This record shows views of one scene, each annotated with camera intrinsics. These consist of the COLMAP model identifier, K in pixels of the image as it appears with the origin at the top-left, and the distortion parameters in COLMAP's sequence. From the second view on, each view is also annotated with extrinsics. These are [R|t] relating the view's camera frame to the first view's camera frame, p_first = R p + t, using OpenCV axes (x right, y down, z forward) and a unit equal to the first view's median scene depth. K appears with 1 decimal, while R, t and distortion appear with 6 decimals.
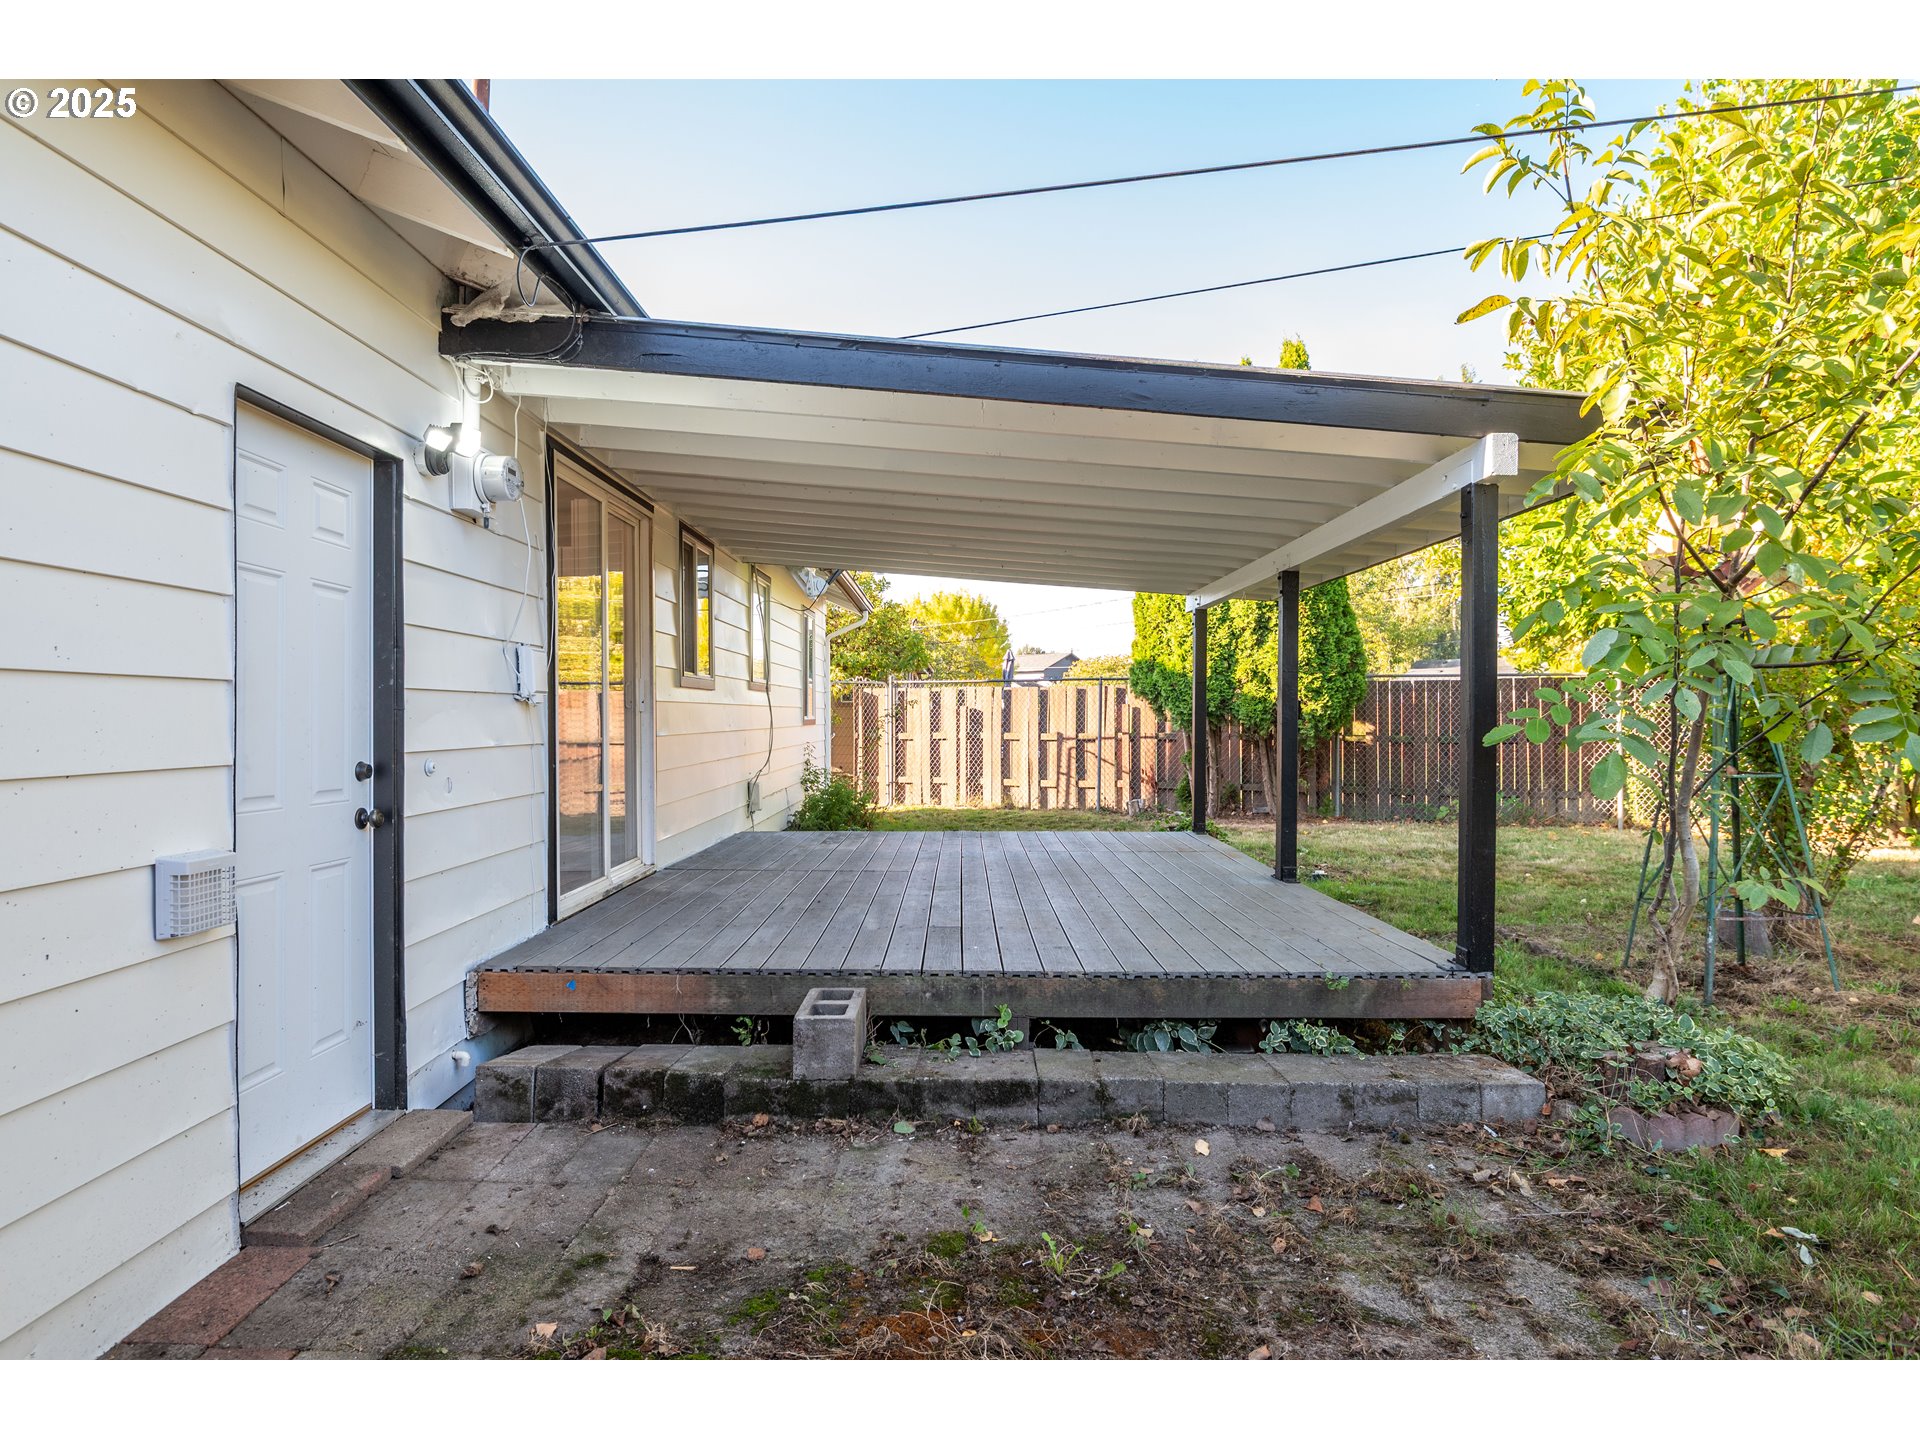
lens RADIAL K [[1109.9, 0, 960.0], [0, 1109.9, 720.0], [0, 0, 1]] dist [-0.000587, -0.015597]
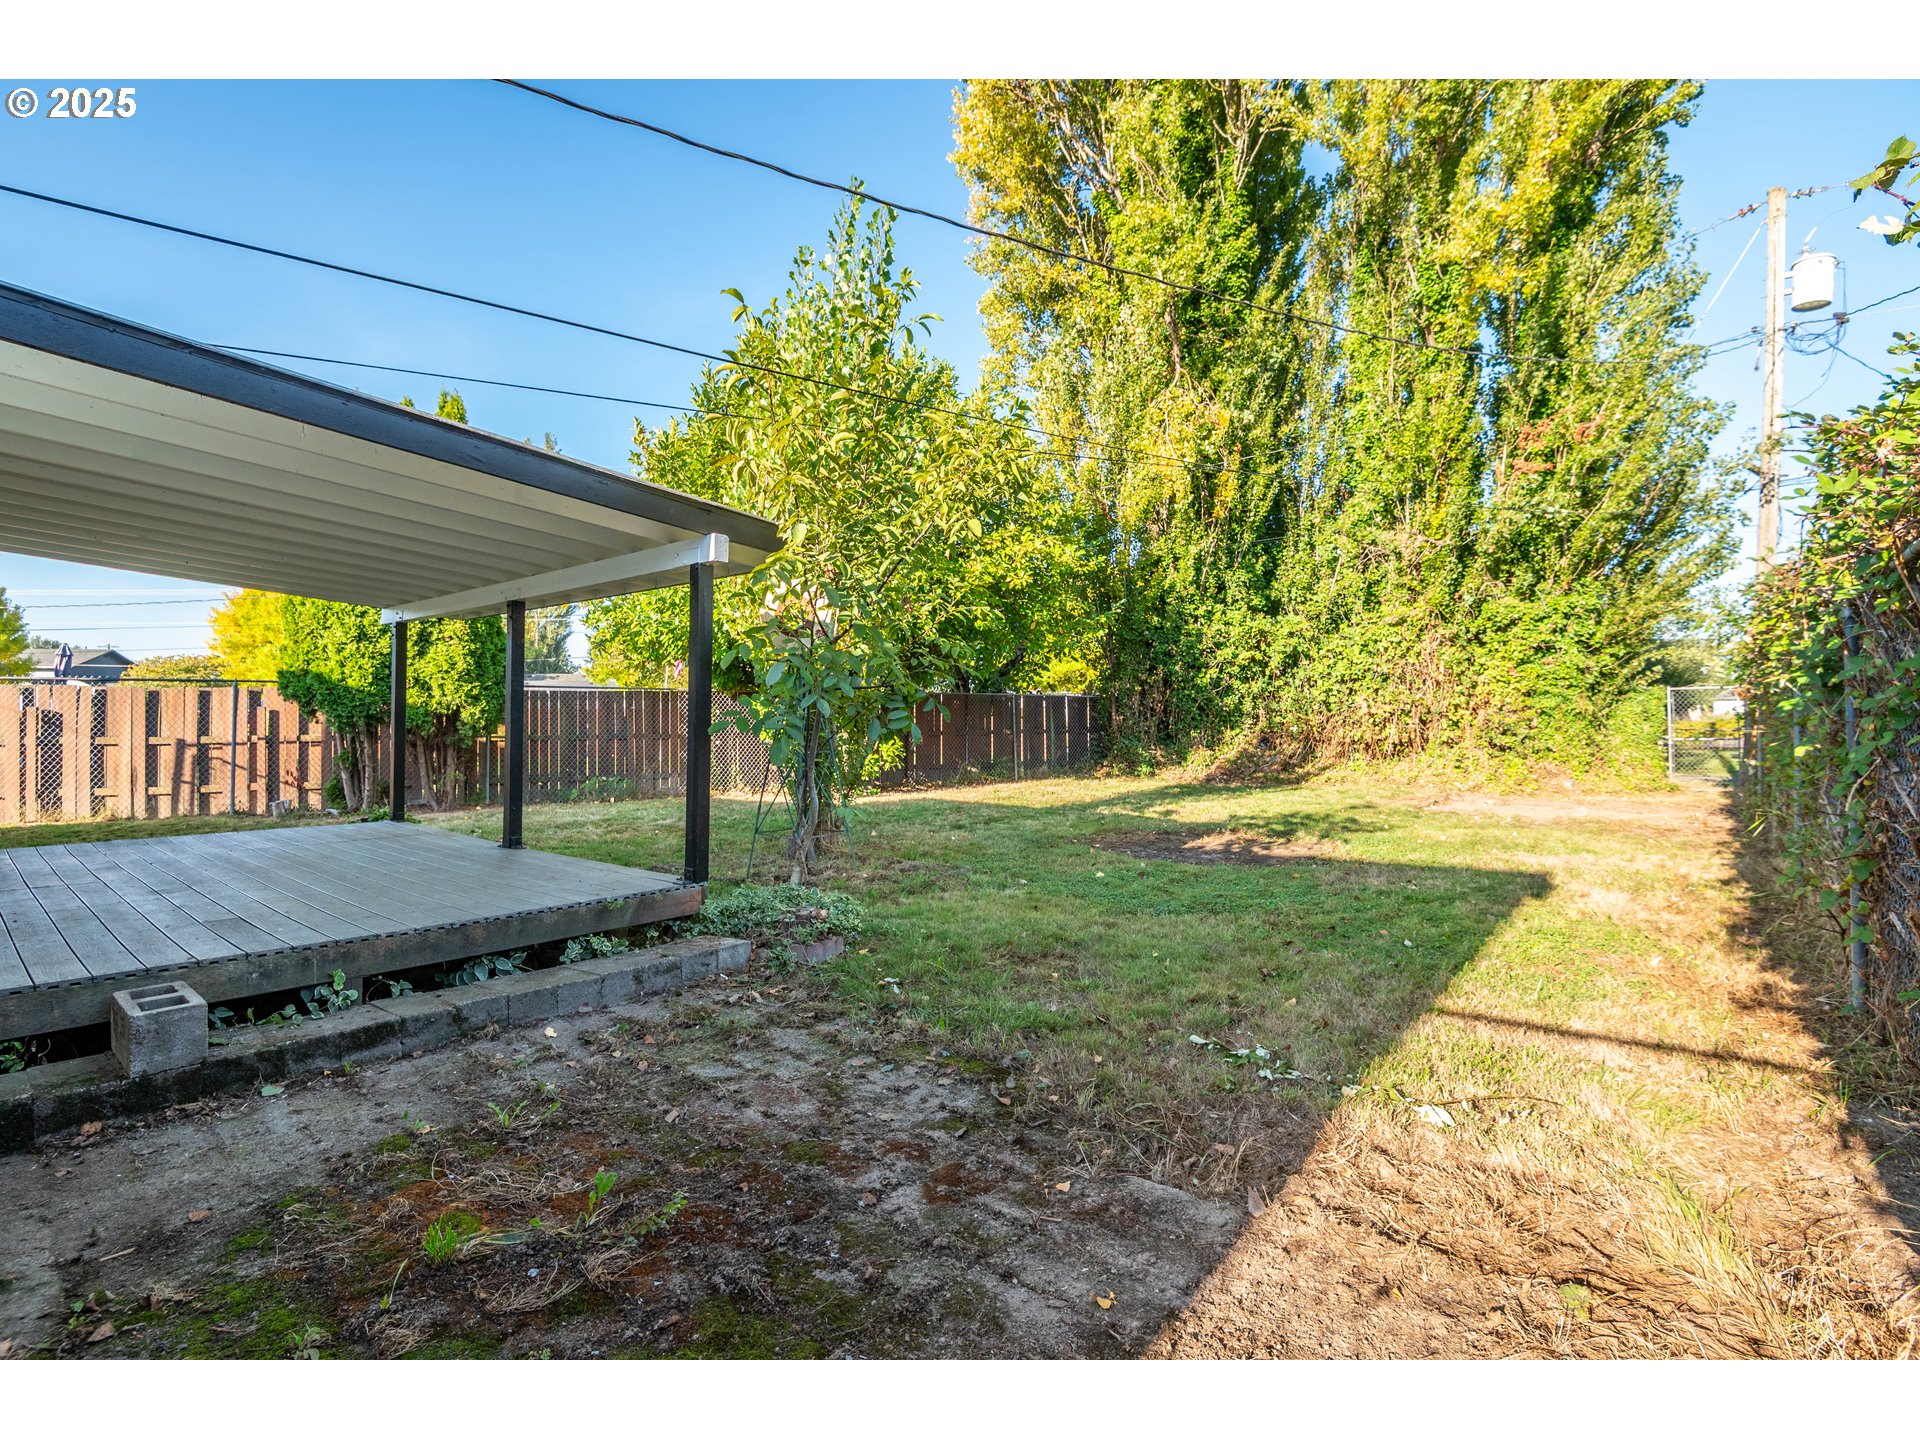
lens RADIAL K [[1109.9, 0, 960.0], [0, 1109.9, 720.0], [0, 0, 1]] dist [-0.000587, -0.015597]
pose [[0.592950, 0.004239, 0.805228, -0.511747], [0.005447, 0.999942, -0.009275, 0.018551], [-0.805221, 0.009885, 0.592892, -0.181866]]
